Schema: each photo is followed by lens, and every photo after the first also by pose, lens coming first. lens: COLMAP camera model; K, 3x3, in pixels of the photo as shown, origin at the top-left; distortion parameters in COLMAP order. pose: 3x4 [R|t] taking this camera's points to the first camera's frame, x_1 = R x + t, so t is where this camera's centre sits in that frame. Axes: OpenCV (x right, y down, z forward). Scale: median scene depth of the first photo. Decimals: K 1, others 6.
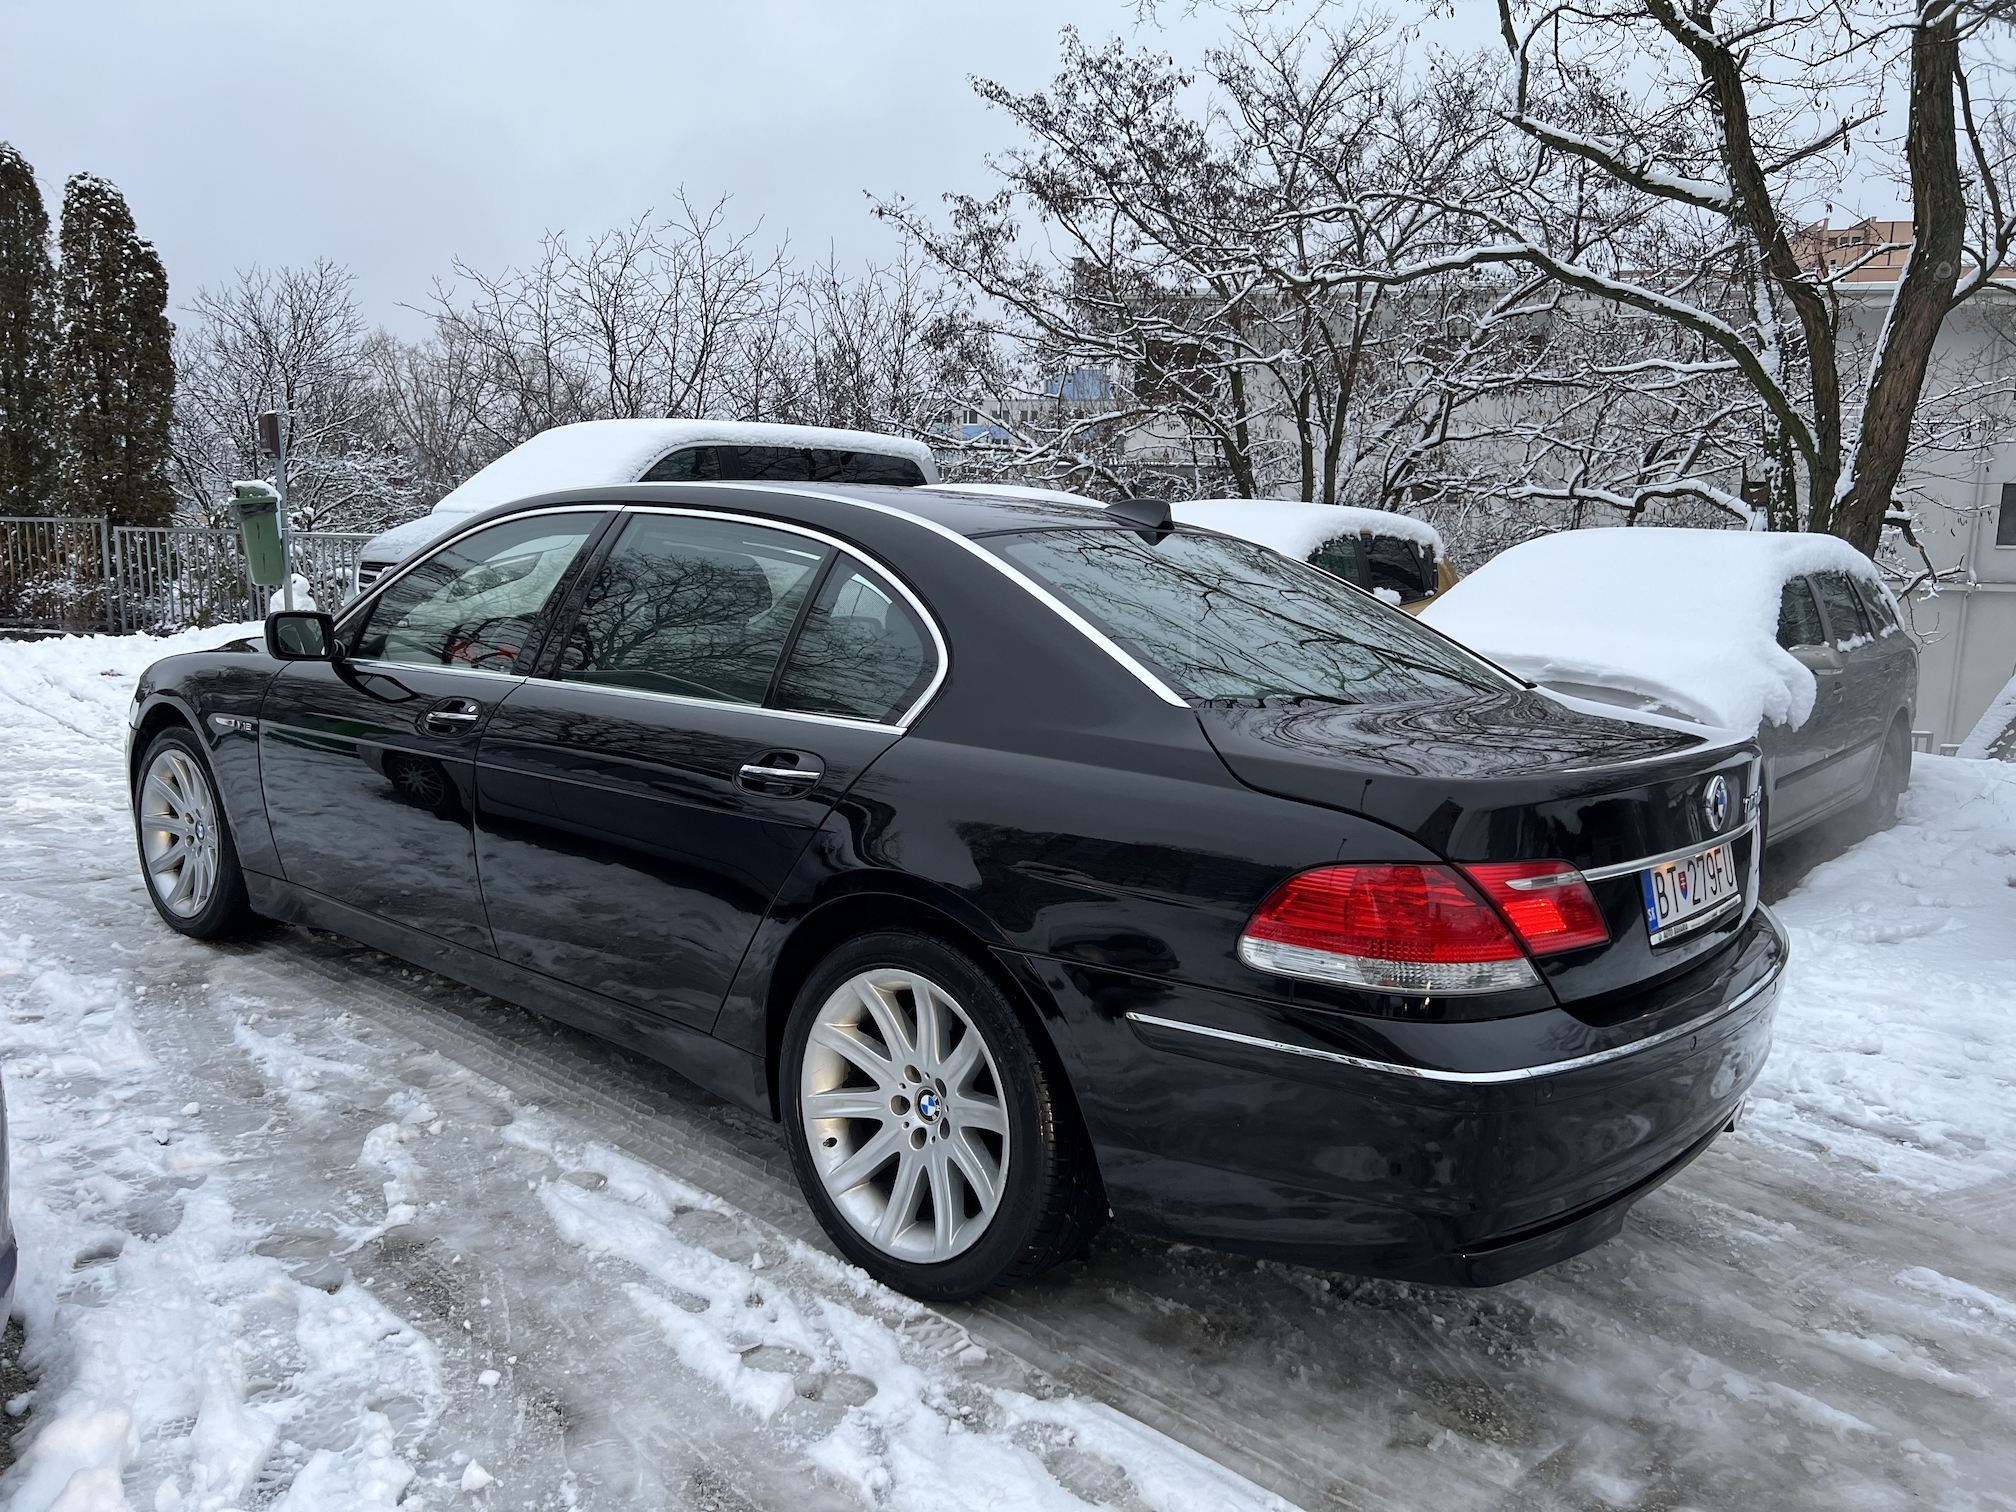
lens RADIAL K [[1546.4, 0, 1002.0], [0, 1546.4, 771.1], [0, 0, 1]] dist [0.043231, -0.003171]
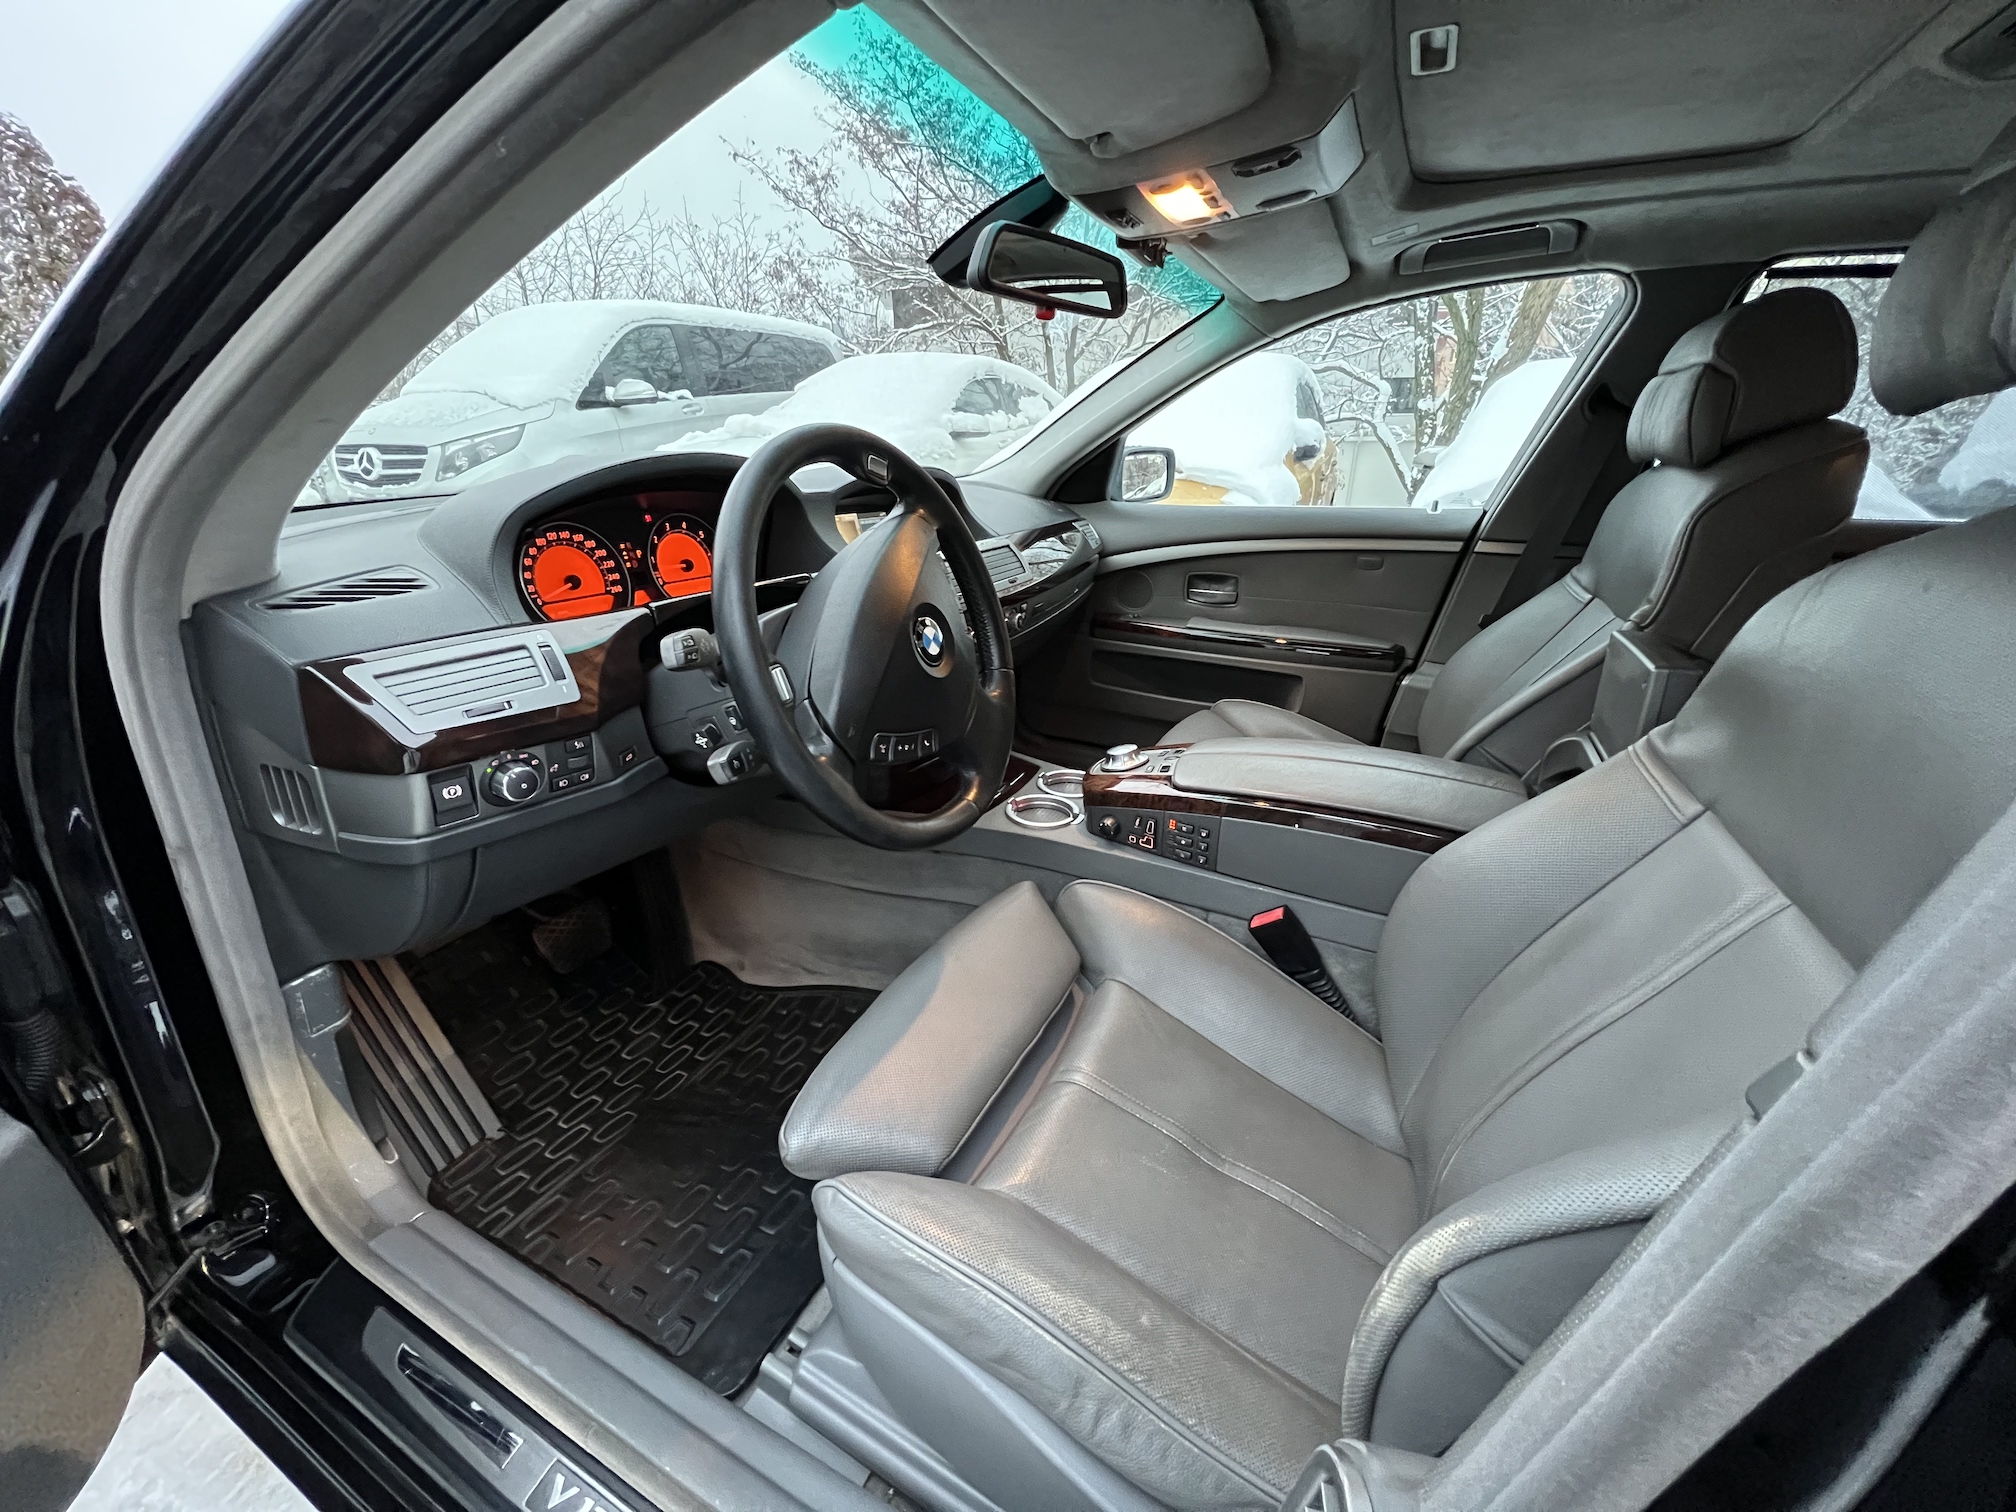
lens RADIAL K [[802.0, 0, 1000.8], [0, 802.0, 747.3], [0, 0, 1]] dist [0.003308, 0.000724]
pose [[0.966917, -0.123229, 0.223350, -0.064698], [0.070580, 0.970634, 0.229975, -0.016381], [-0.245131, -0.206603, 0.947220, 0.181309]]
